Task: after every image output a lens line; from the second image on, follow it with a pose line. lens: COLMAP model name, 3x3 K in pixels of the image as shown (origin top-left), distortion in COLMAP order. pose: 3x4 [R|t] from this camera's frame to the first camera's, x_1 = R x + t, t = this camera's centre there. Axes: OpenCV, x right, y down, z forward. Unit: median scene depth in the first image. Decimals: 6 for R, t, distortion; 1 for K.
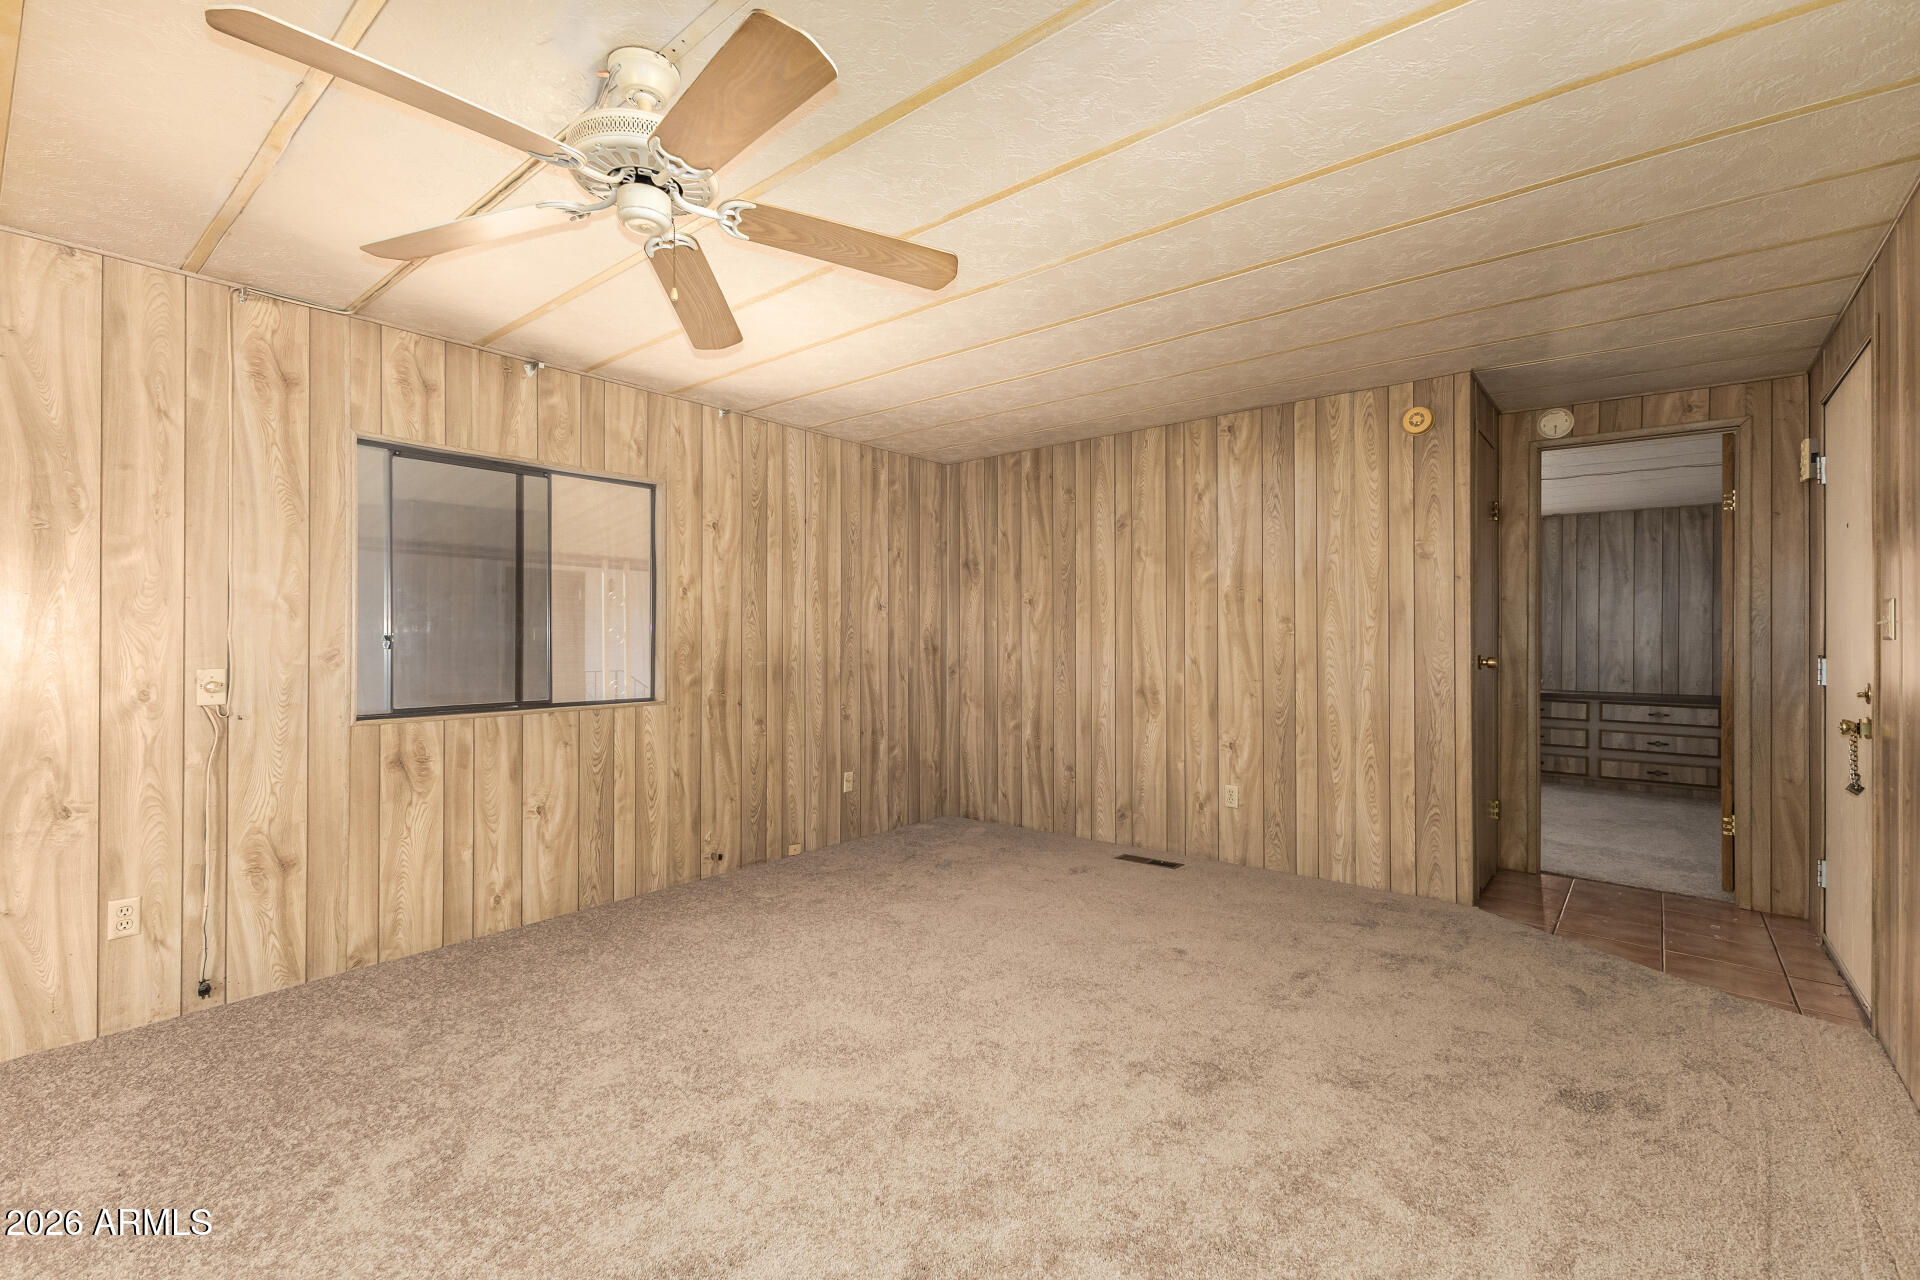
lens RADIAL K [[830.4, 0, 949.7], [0, 830.4, 633.7], [0, 0, 1]] dist [0.008722, -0.000113]
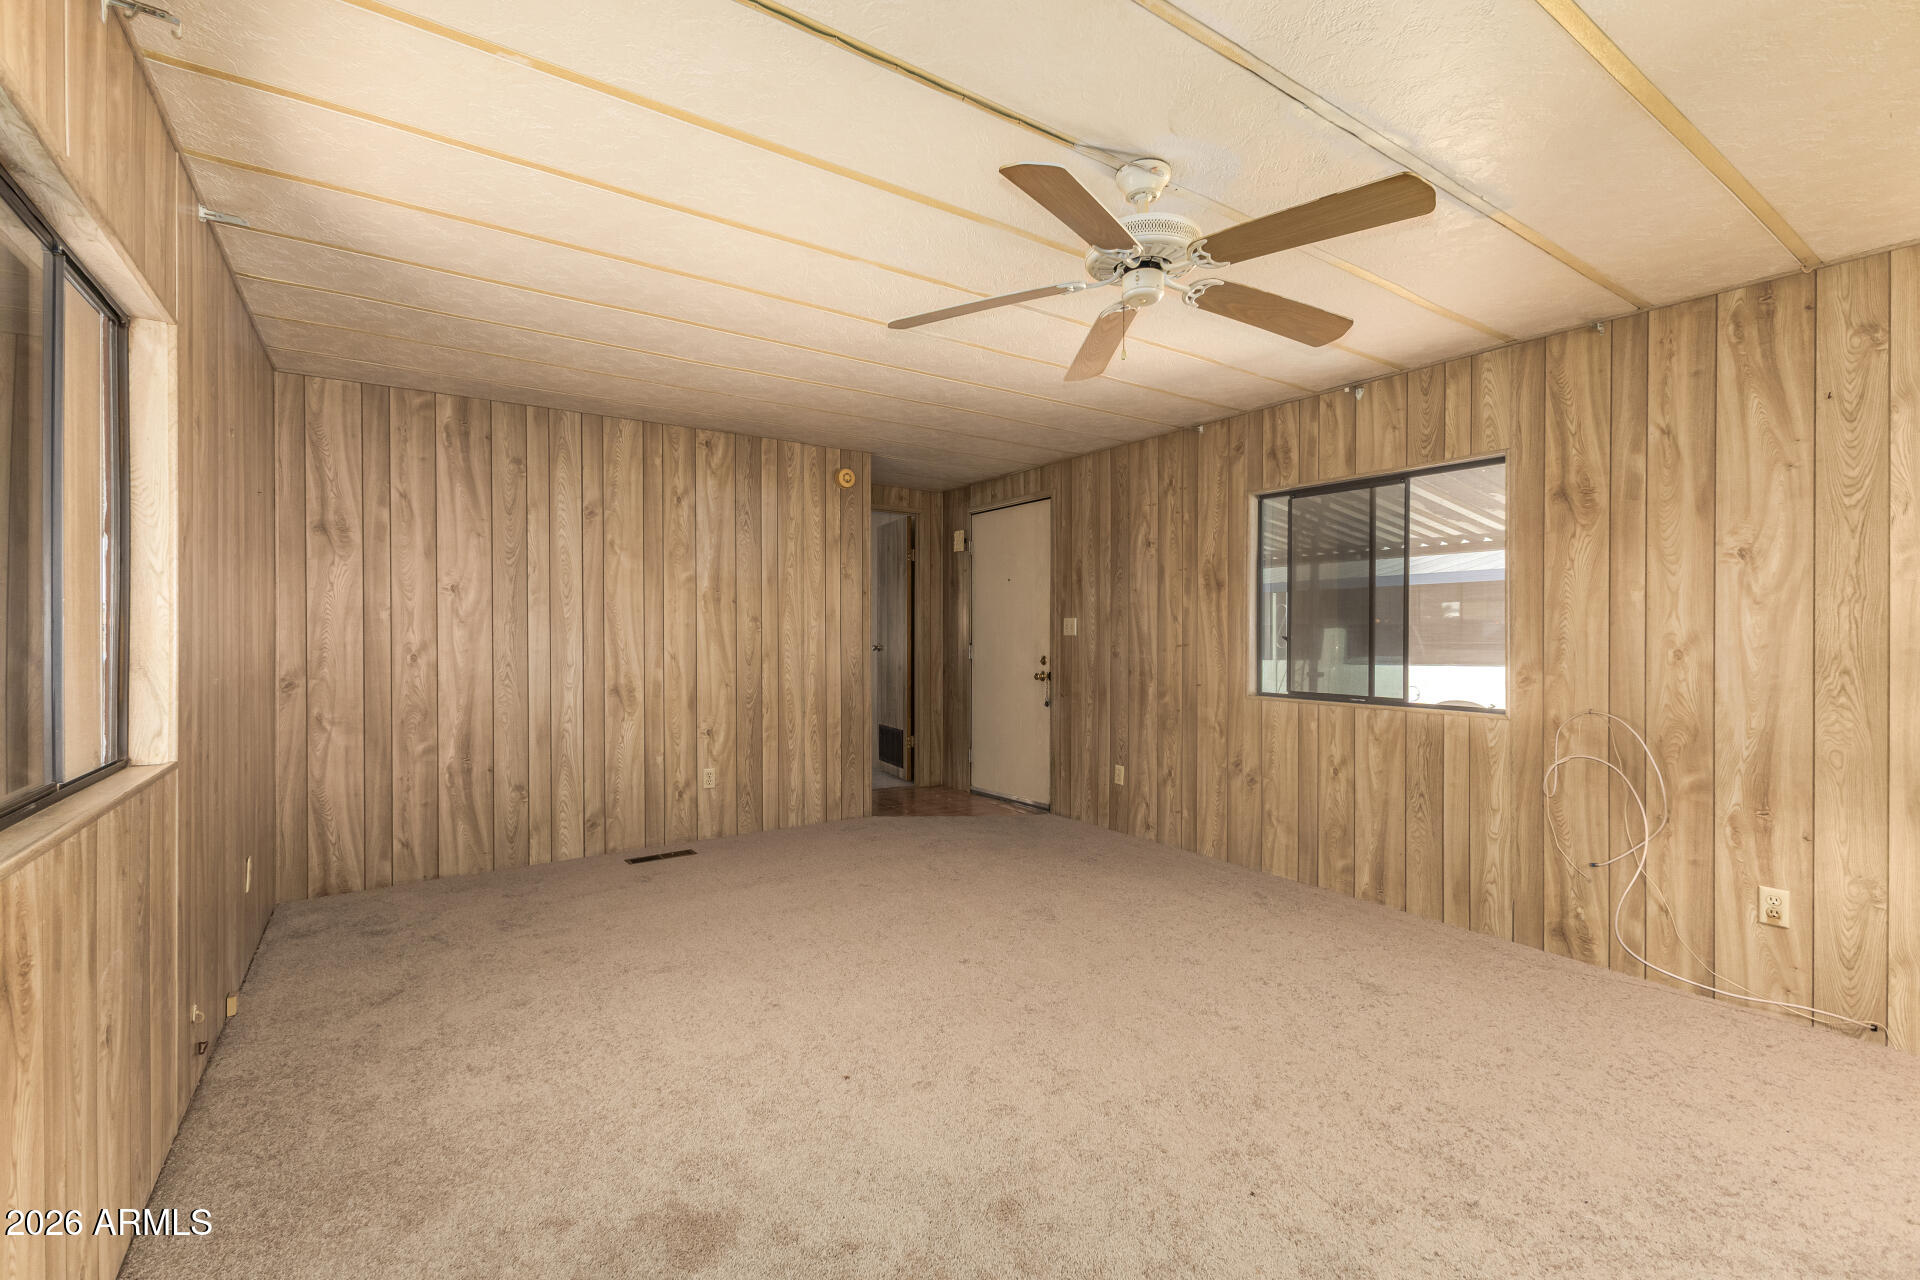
lens RADIAL K [[838.4, 0, 988.5], [0, 838.4, 634.8], [0, 0, 1]] dist [0.002527, 0.000111]
pose [[0.252325, -0.000807, 0.967642, -0.628308], [-0.005853, 0.999980, 0.002360, 0.000671], [-0.967625, -0.006259, 0.252315, 0.354762]]
